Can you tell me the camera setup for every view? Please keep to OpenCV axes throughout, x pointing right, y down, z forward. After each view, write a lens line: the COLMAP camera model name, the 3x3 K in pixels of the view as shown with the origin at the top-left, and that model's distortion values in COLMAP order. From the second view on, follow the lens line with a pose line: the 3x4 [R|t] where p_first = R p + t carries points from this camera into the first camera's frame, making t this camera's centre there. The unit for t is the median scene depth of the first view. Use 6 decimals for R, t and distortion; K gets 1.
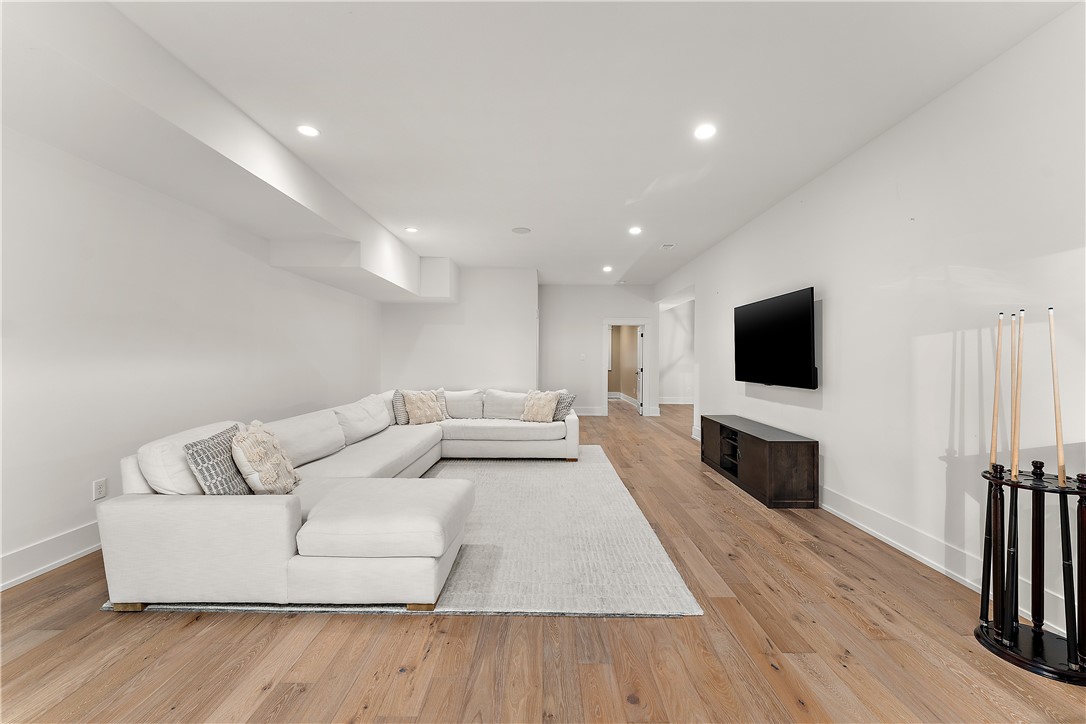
lens RADIAL K [[441.3, 0, 540.7], [0, 441.3, 354.5], [0, 0, 1]] dist [-0.002721, -0.000080]
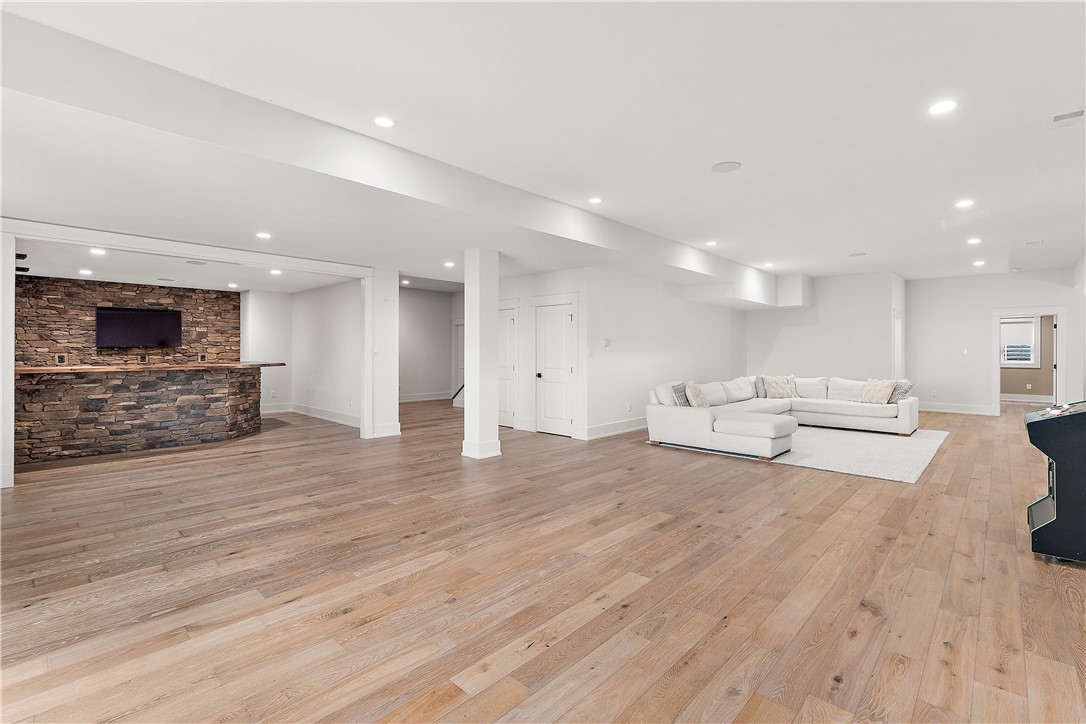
lens RADIAL K [[486.0, 0, 548.7], [0, 486.0, 351.0], [0, 0, 1]] dist [-0.001393, -0.000136]
pose [[0.741459, -0.008839, -0.670940, 0.353054], [0.007175, 0.999961, -0.005244, 0.004383], [0.670960, -0.000926, 0.741493, -0.971397]]
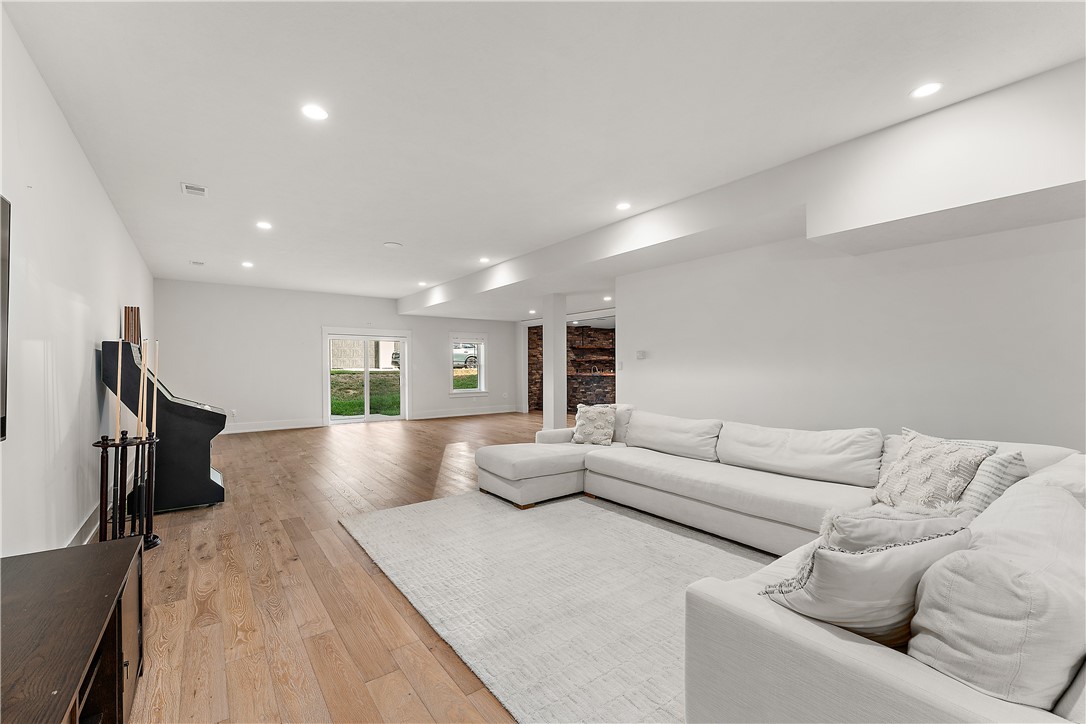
lens RADIAL K [[491.3, 0, 540.8], [0, 491.3, 361.9], [0, 0, 1]] dist [0.000963, -0.000022]
pose [[-0.814851, -0.007870, -0.579617, 0.510014], [0.002660, 0.999847, -0.017314, 0.015311], [0.579664, -0.015650, -0.814705, 1.832606]]
